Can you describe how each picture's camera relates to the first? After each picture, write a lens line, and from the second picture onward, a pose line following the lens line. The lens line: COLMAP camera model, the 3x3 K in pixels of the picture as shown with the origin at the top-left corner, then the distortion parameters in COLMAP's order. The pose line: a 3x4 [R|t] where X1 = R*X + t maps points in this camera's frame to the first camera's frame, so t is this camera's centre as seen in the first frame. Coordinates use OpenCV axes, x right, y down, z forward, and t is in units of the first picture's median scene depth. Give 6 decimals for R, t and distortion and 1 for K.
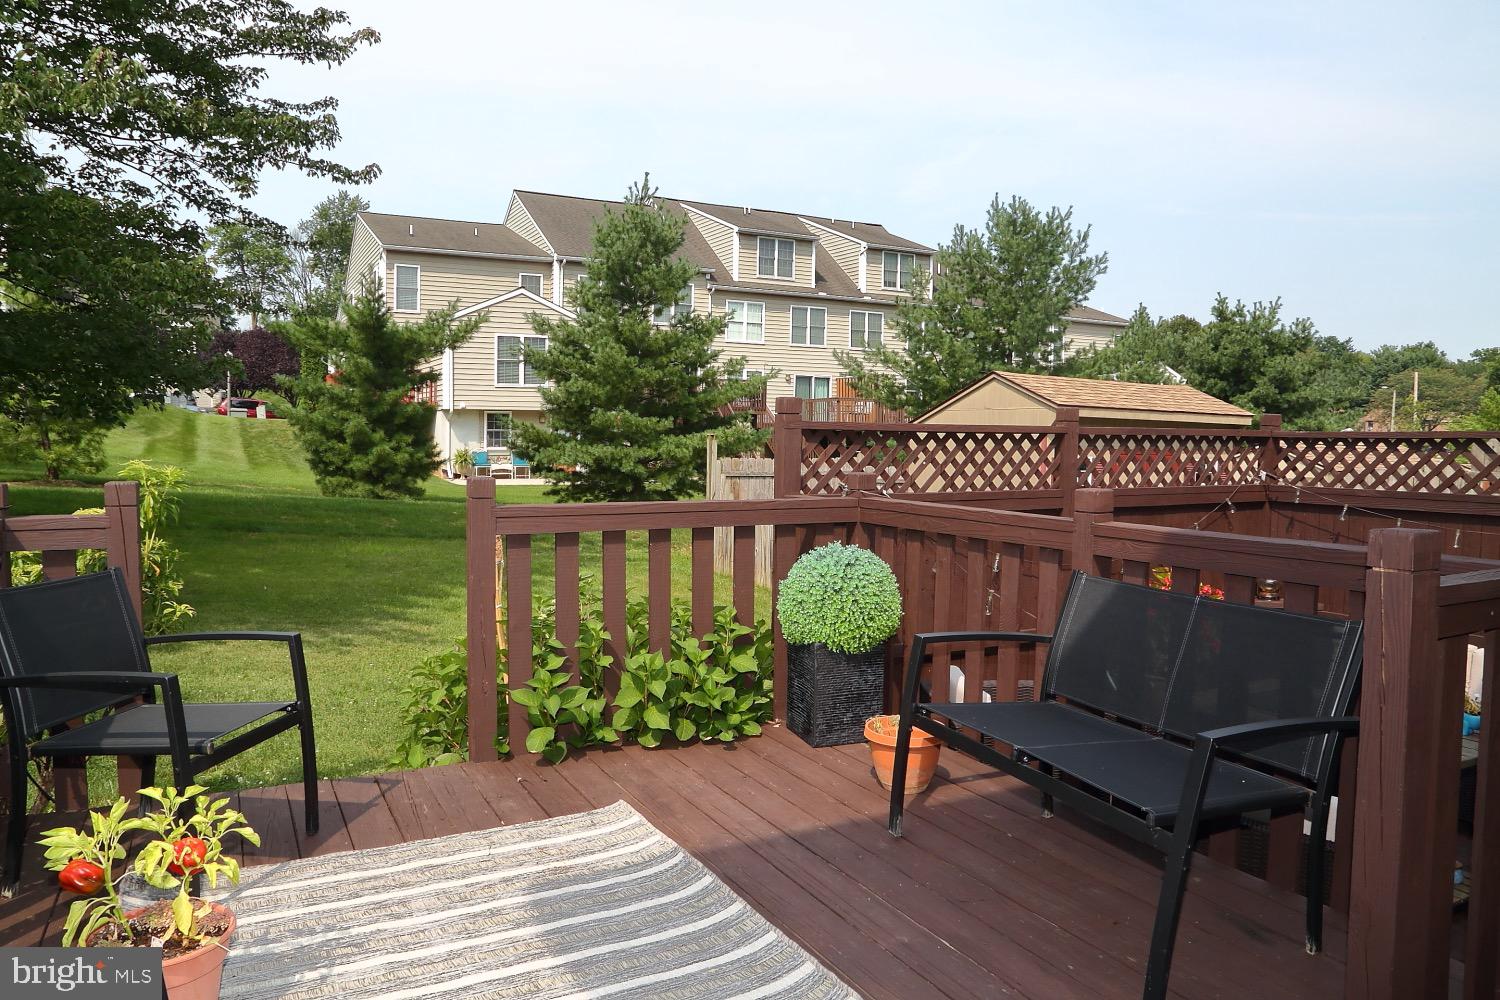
lens RADIAL K [[1026.1, 0, 750.0], [0, 1026.1, 500.0], [0, 0, 1]] dist [-0.100806, 0.056553]
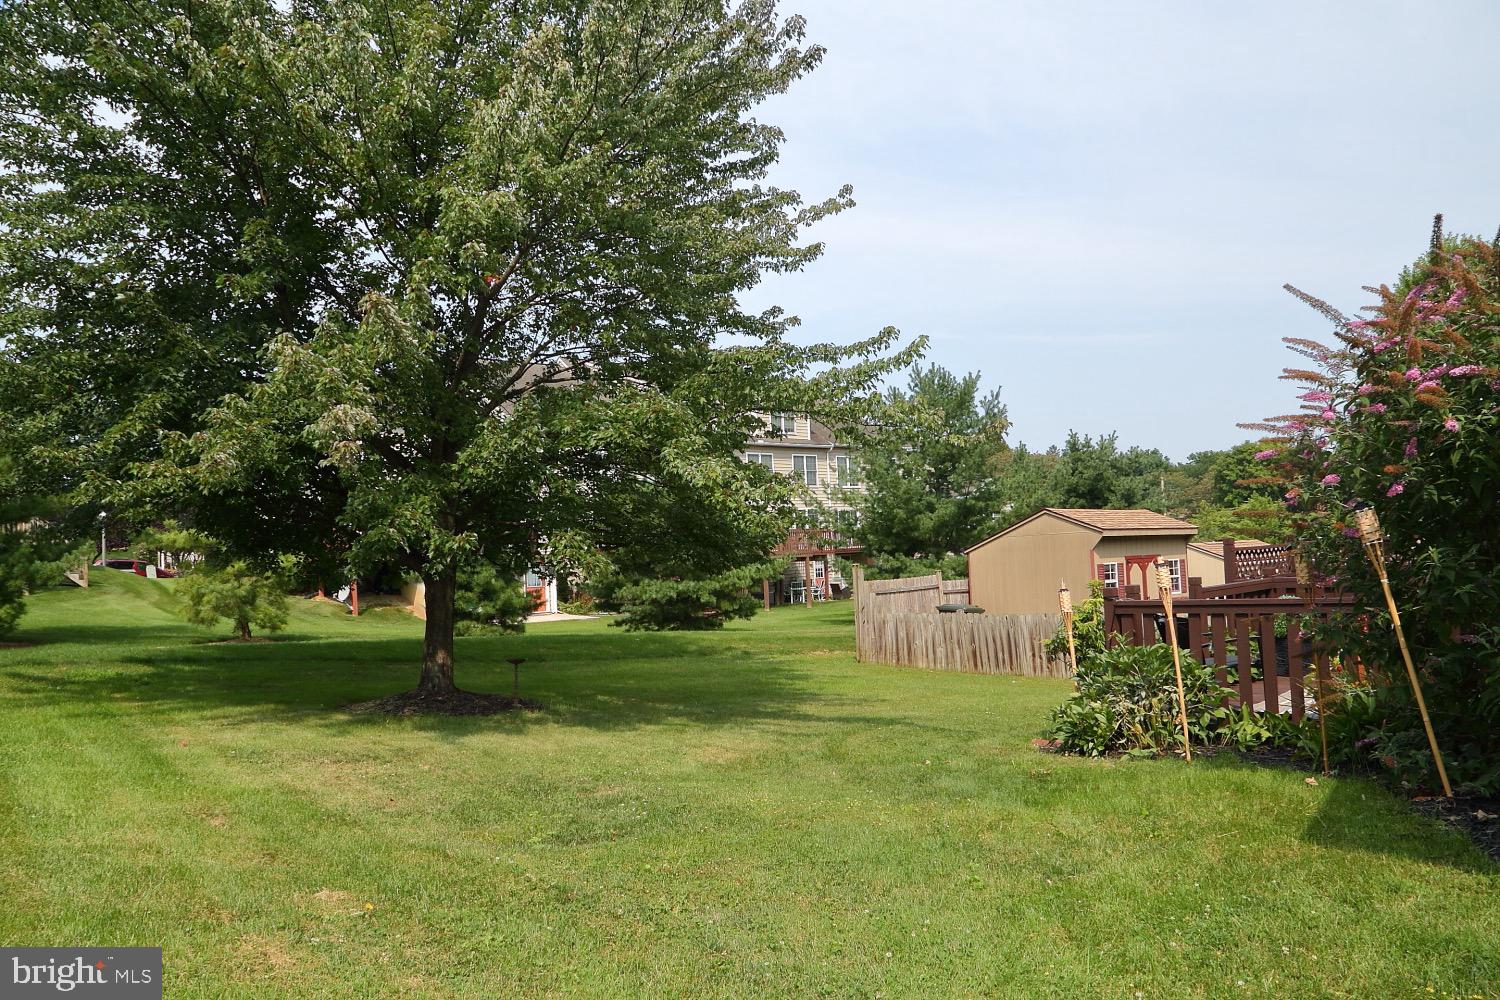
lens RADIAL K [[1029.2, 0, 750.0], [0, 1029.2, 500.0], [0, 0, 1]] dist [-0.111901, 0.051260]
pose [[0.972947, -0.046575, 0.226285, -0.244103], [0.074378, 0.990468, -0.115934, -0.000809], [-0.218728, 0.129628, 0.967137, -0.152149]]
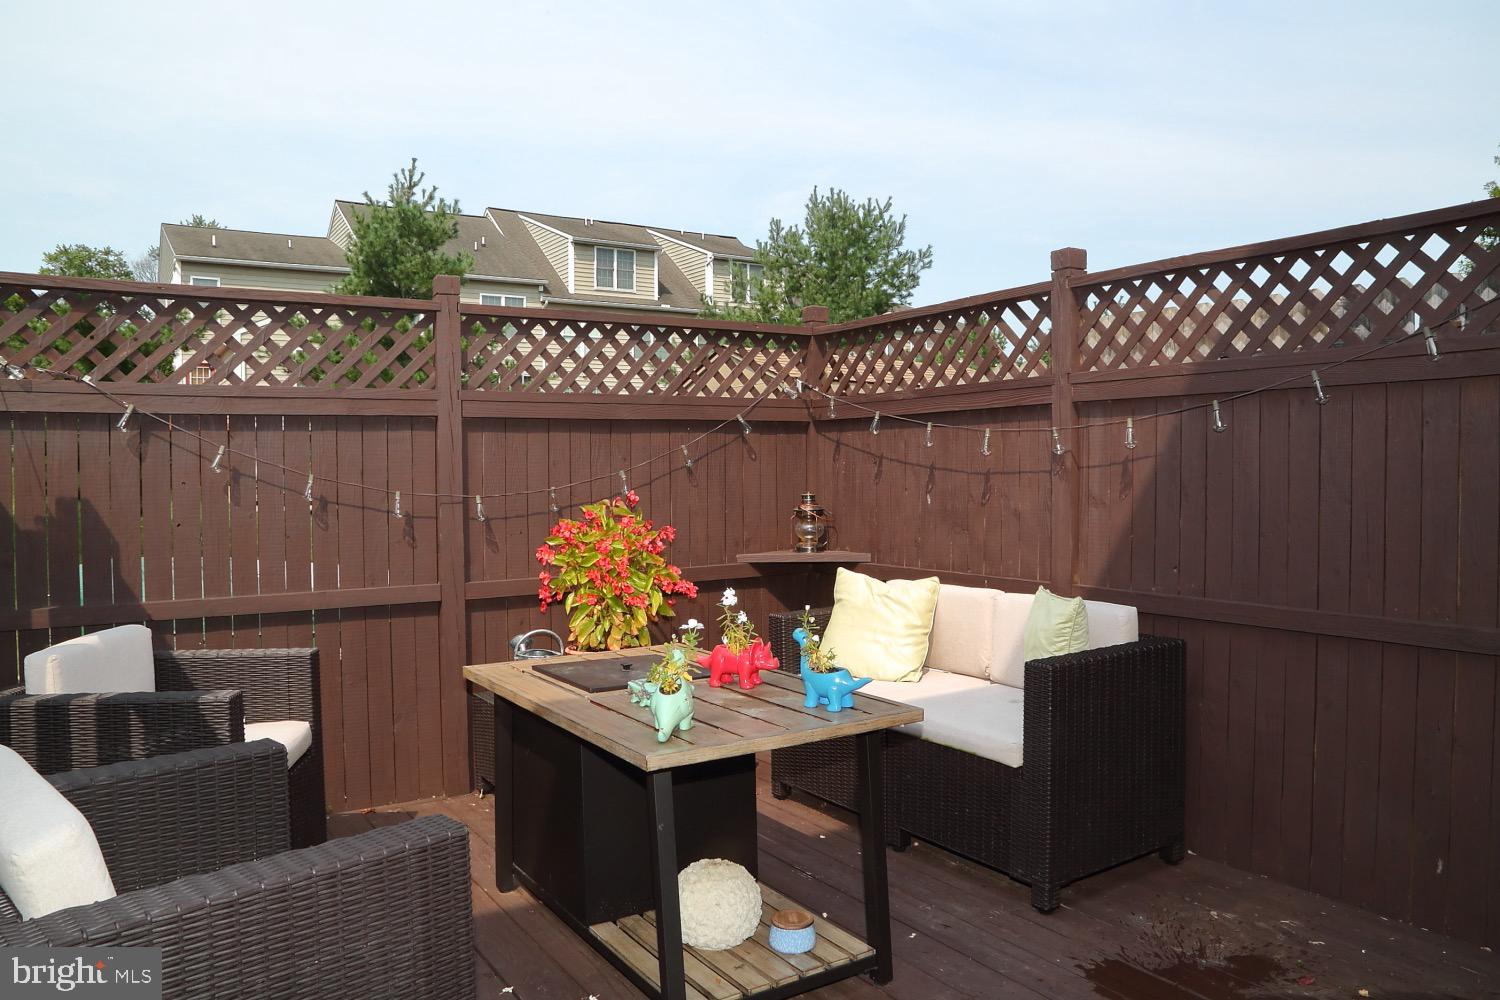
lens RADIAL K [[1039.4, 0, 750.0], [0, 1039.4, 500.0], [0, 0, 1]] dist [-0.050454, 0.000591]
pose [[0.995928, -0.026313, 0.086233, 0.090288], [0.029209, 0.999045, -0.032499, 0.018820], [-0.085295, 0.034885, 0.995745, 0.052004]]
